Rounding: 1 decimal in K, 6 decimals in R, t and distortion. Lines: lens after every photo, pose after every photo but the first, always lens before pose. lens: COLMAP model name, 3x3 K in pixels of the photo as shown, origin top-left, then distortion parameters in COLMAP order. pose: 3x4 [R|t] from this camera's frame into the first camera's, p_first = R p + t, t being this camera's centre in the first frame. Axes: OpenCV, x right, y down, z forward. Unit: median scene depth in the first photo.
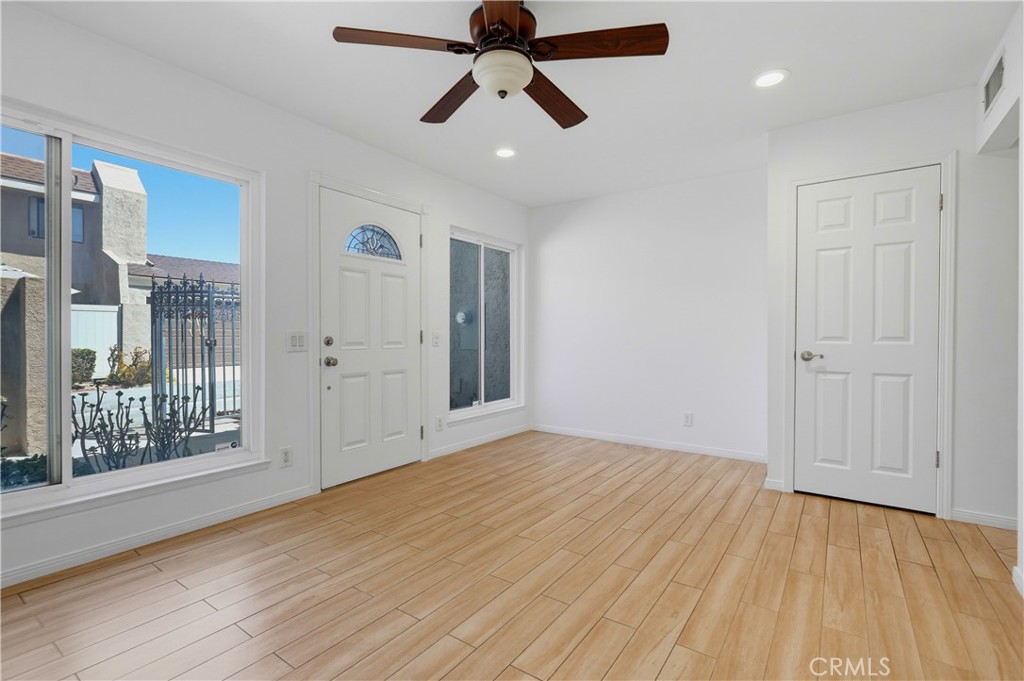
lens RADIAL K [[469.5, 0, 500.8], [0, 469.5, 339.2], [0, 0, 1]] dist [-0.000842, 0.000306]
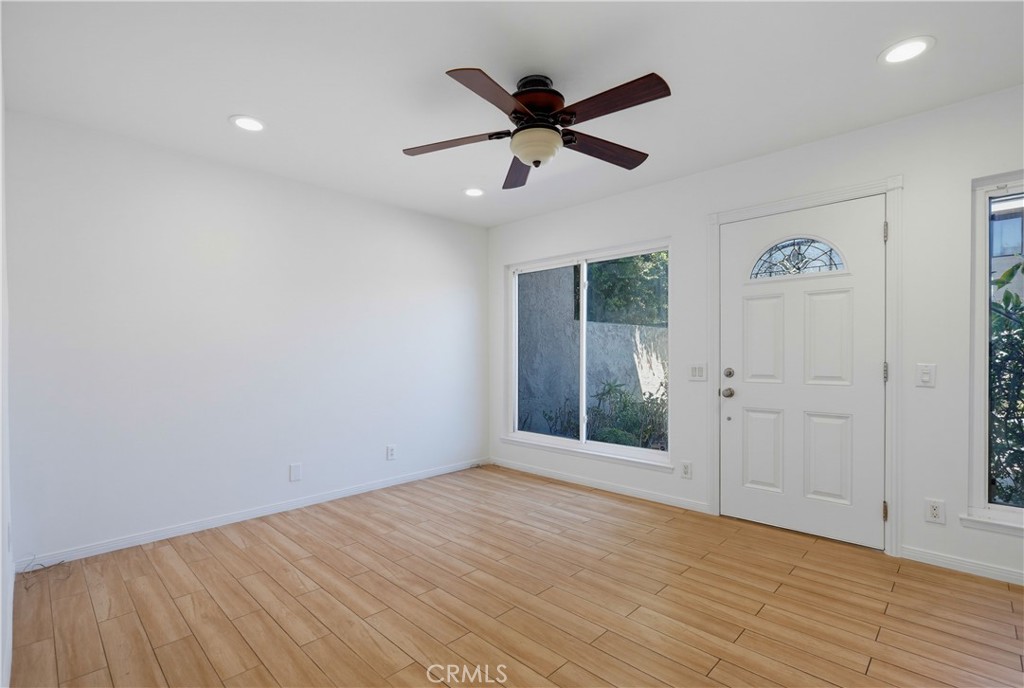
lens RADIAL K [[457.4, 0, 513.0], [0, 457.4, 353.9], [0, 0, 1]] dist [0.002101, 0.000160]
pose [[-0.128577, -0.003504, -0.991693, 0.746298], [-0.001822, 0.999993, -0.003297, -0.035942], [0.991698, 0.001383, -0.128582, 0.721189]]
